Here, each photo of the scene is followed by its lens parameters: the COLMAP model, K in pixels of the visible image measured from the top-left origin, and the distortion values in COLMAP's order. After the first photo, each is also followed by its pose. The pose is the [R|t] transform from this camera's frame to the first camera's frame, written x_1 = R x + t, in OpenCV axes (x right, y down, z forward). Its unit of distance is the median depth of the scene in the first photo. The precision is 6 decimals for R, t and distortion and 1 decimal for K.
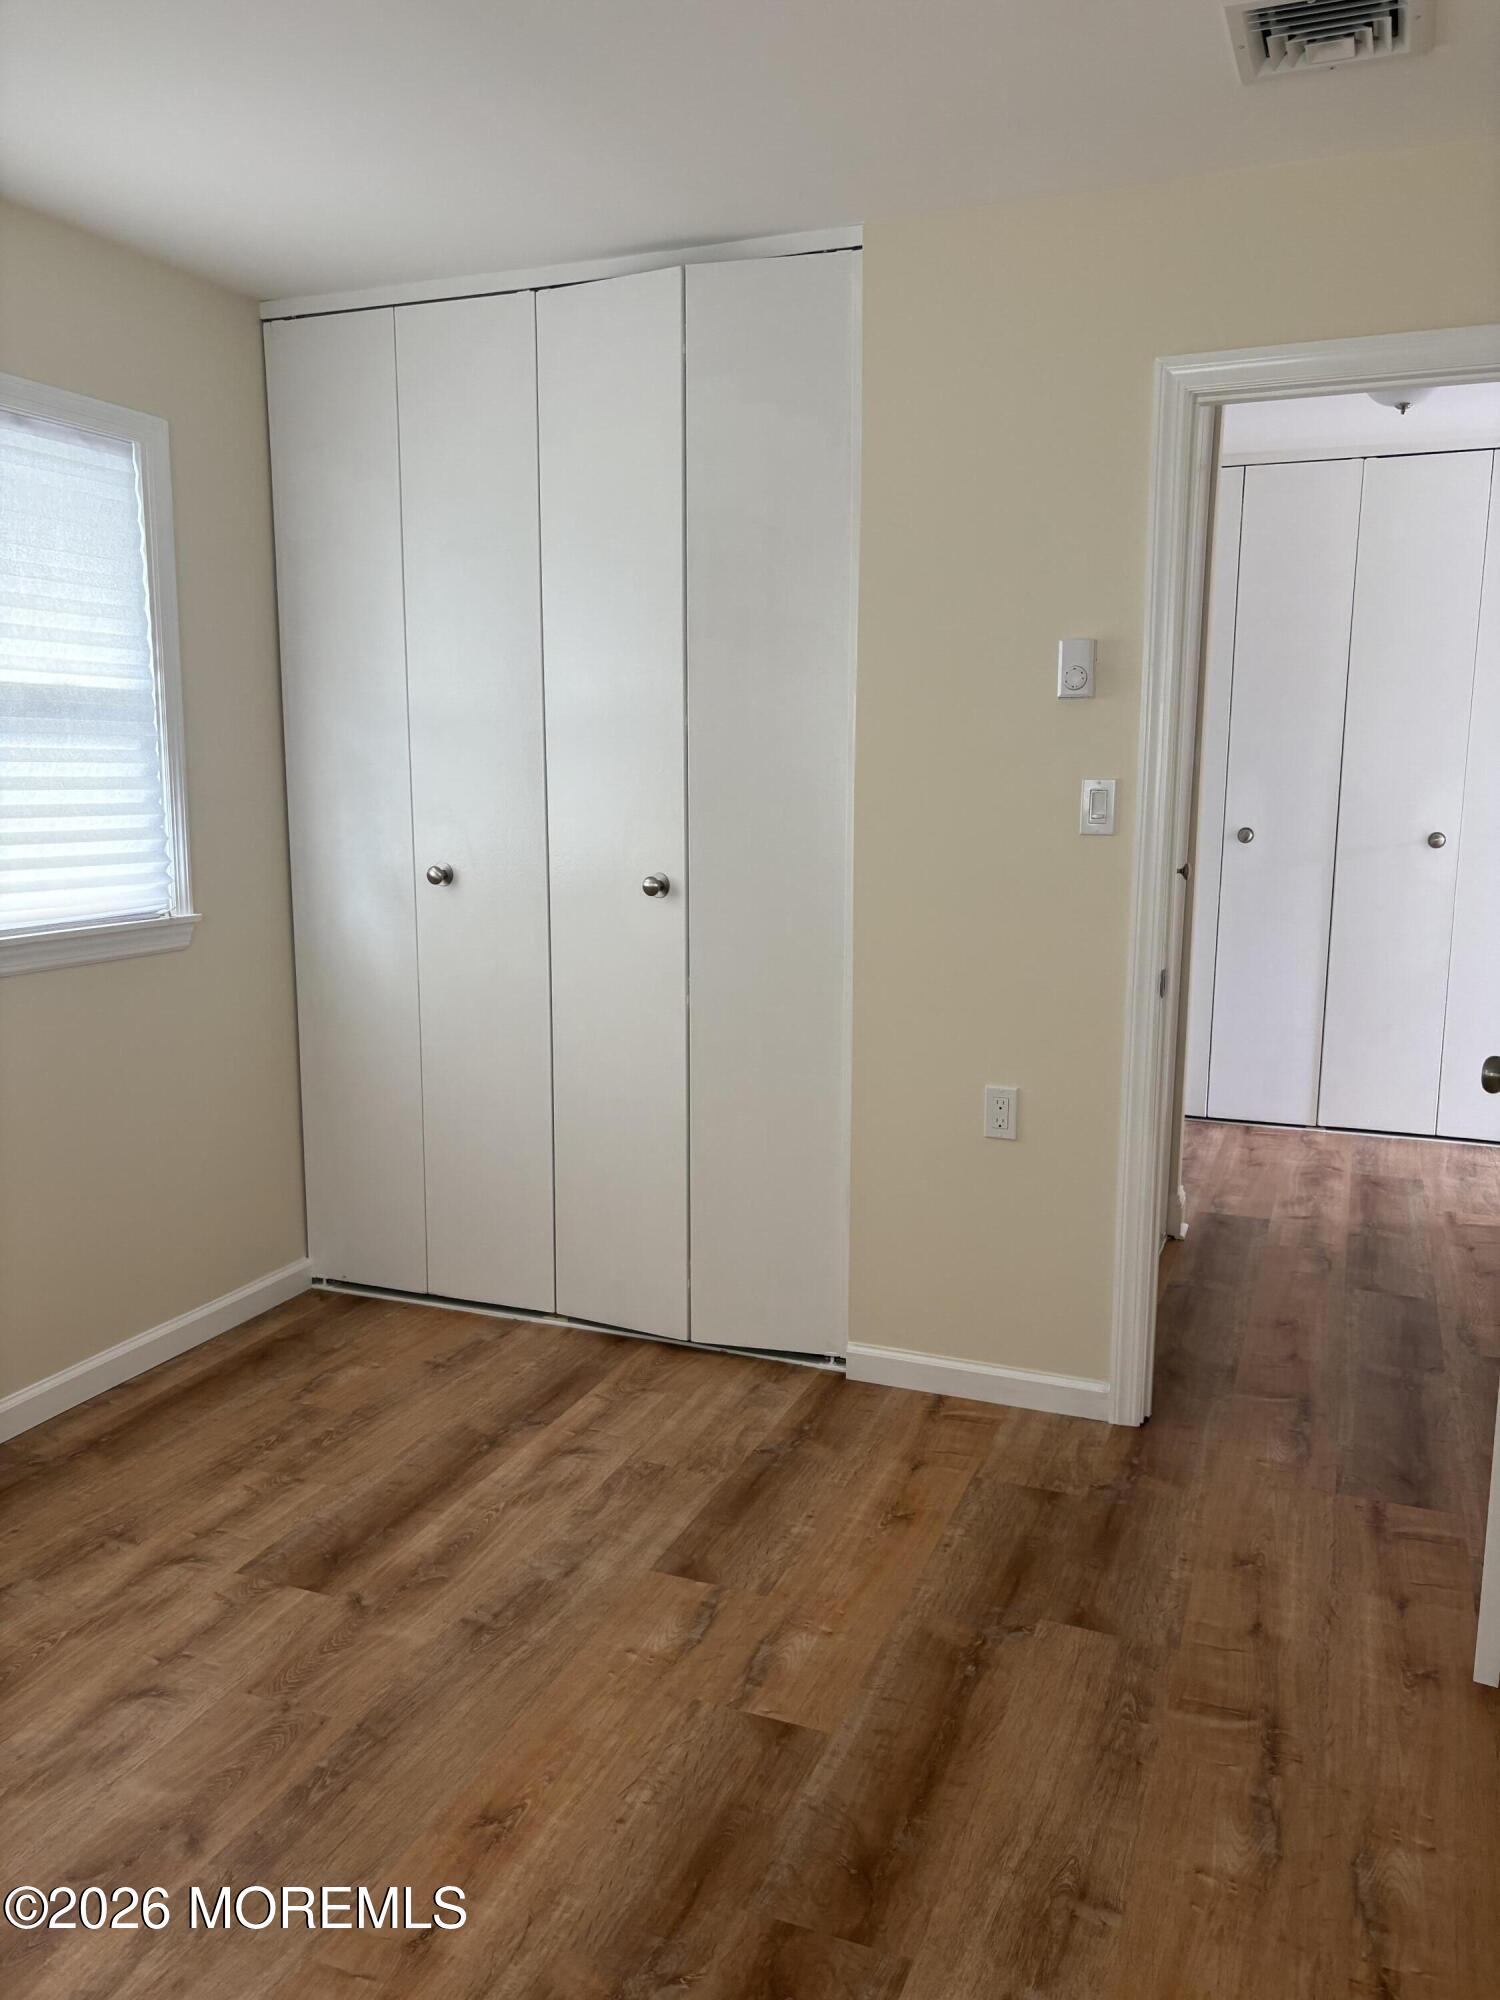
lens RADIAL K [[1539.1, 0, 744.7], [0, 1539.1, 996.8], [0, 0, 1]] dist [0.021398, -0.001797]
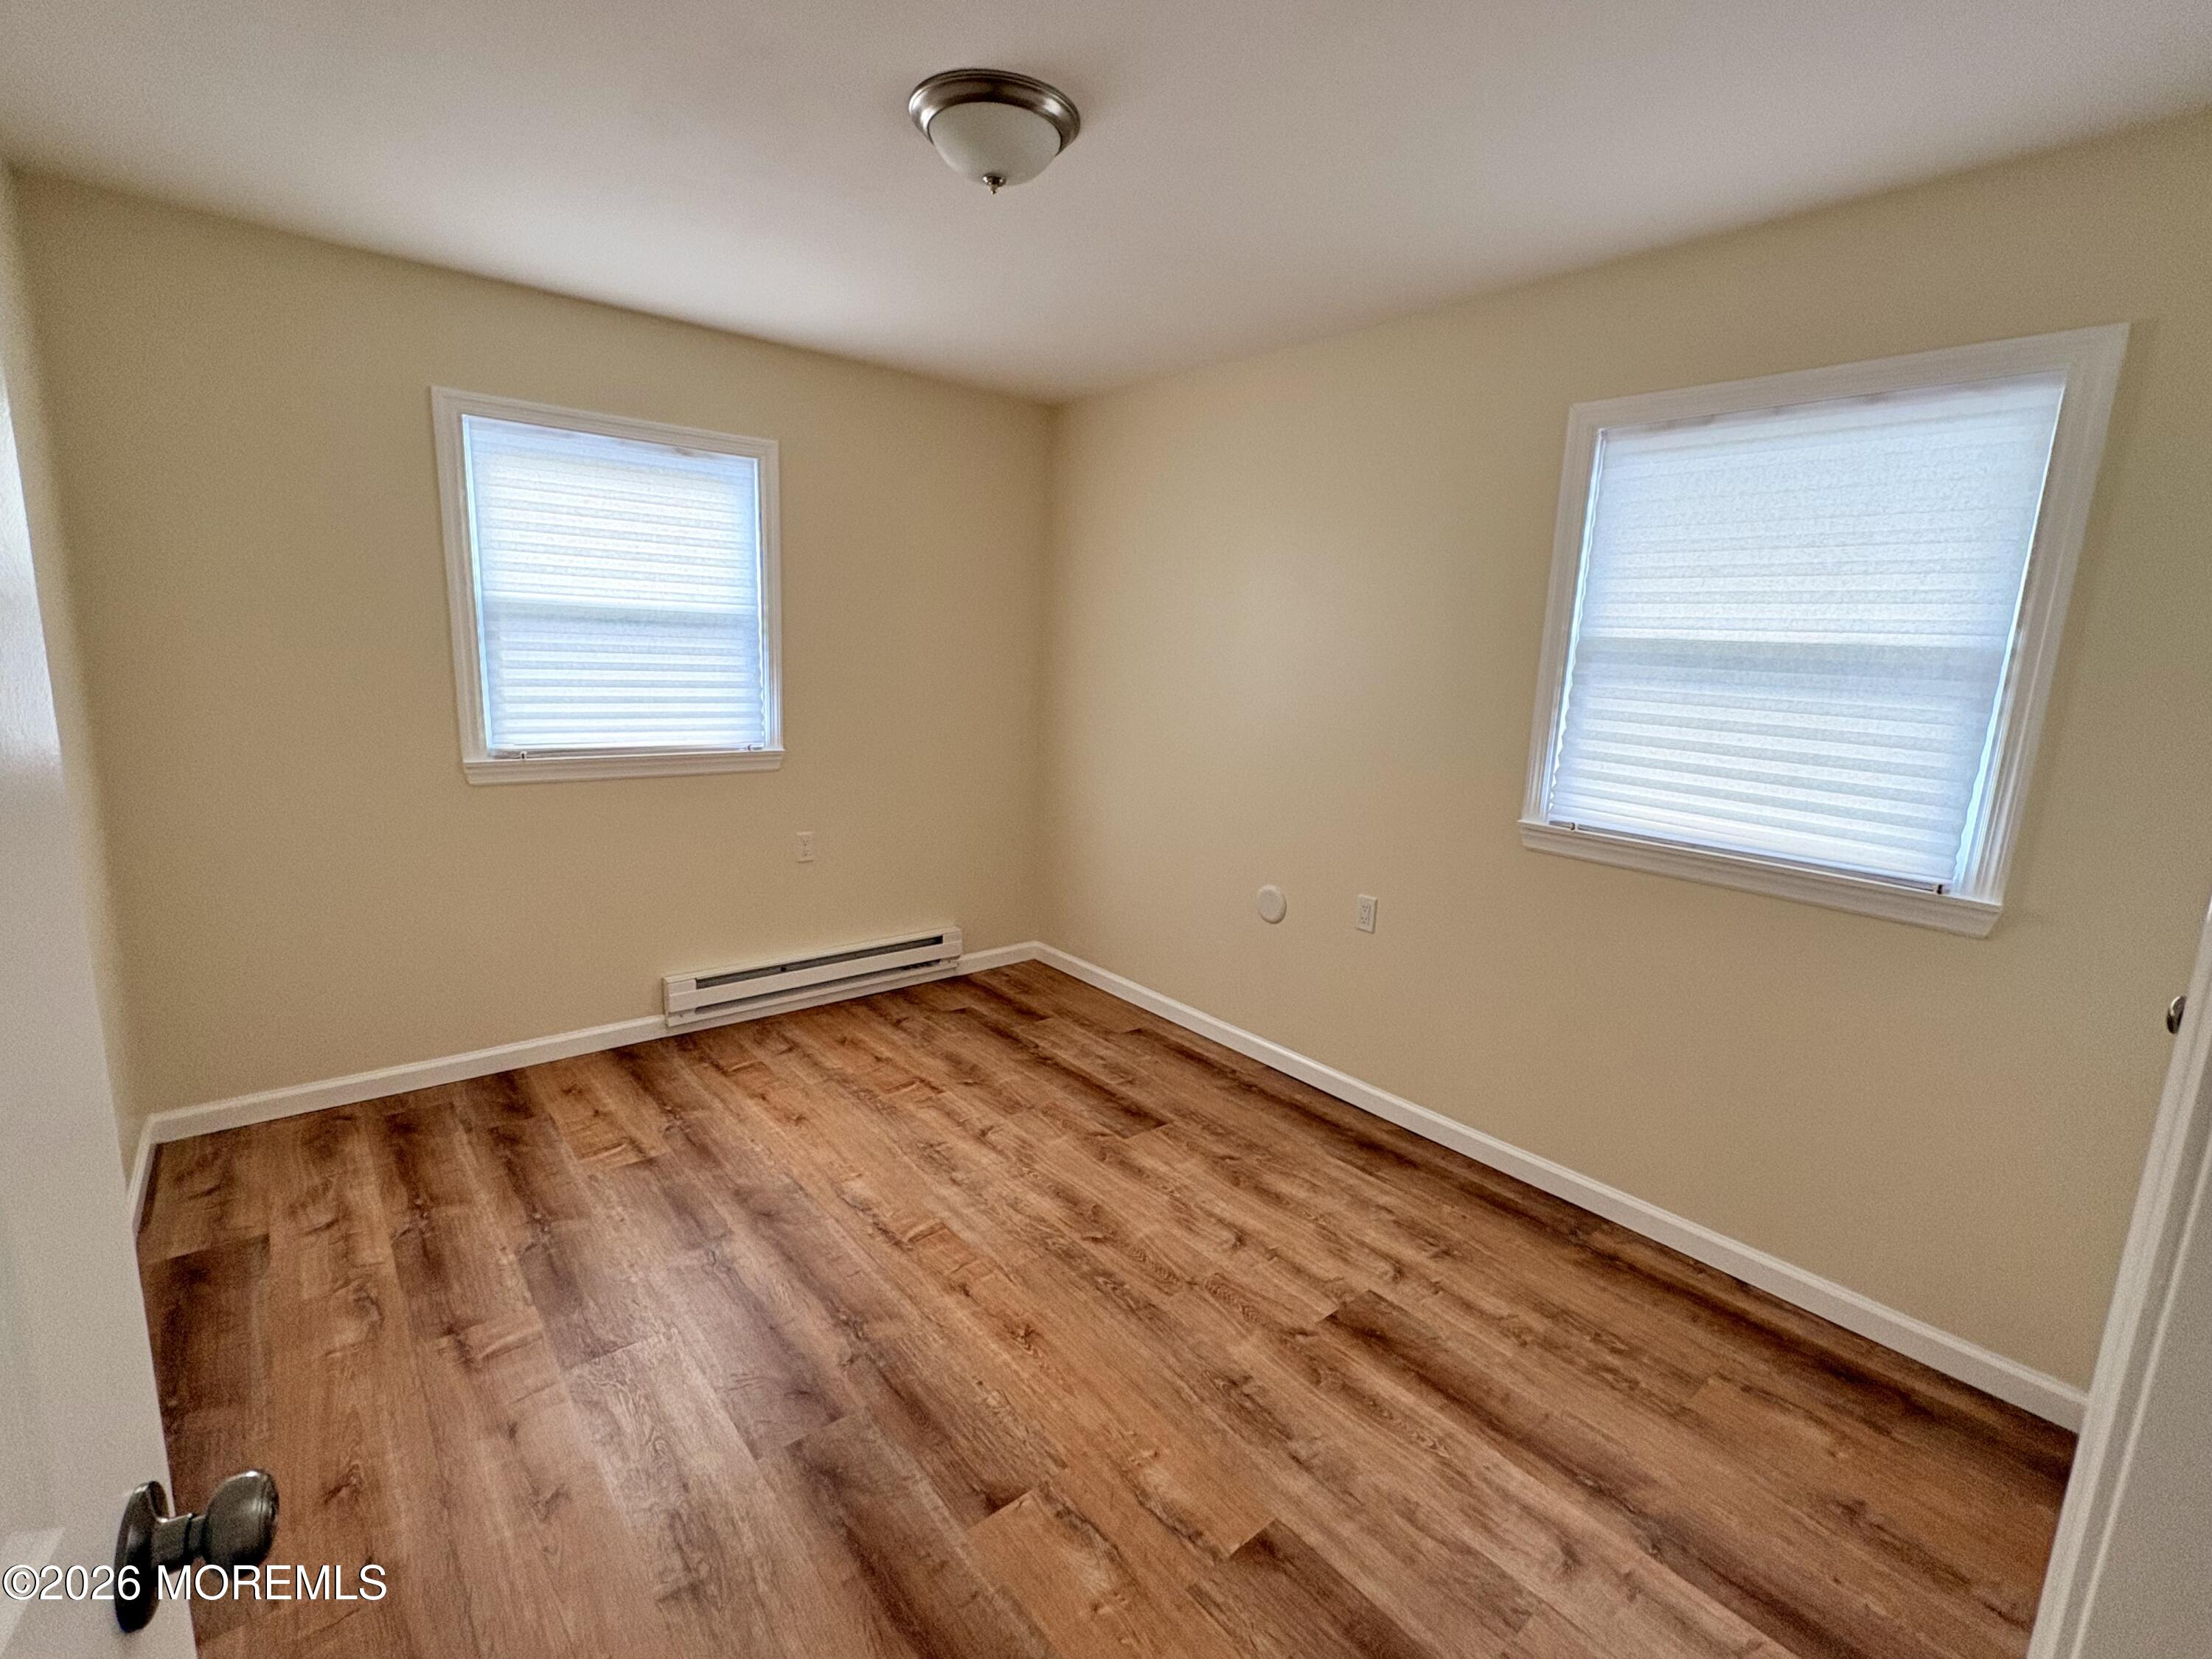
lens RADIAL K [[977.9, 0, 1092.4], [0, 977.9, 835.7], [0, 0, 1]] dist [-0.004852, -0.000028]
pose [[-0.476180, 0.146074, -0.867130, 0.455705], [-0.182236, 0.948305, 0.259823, -0.178409], [0.860257, 0.281745, -0.424944, 0.999616]]
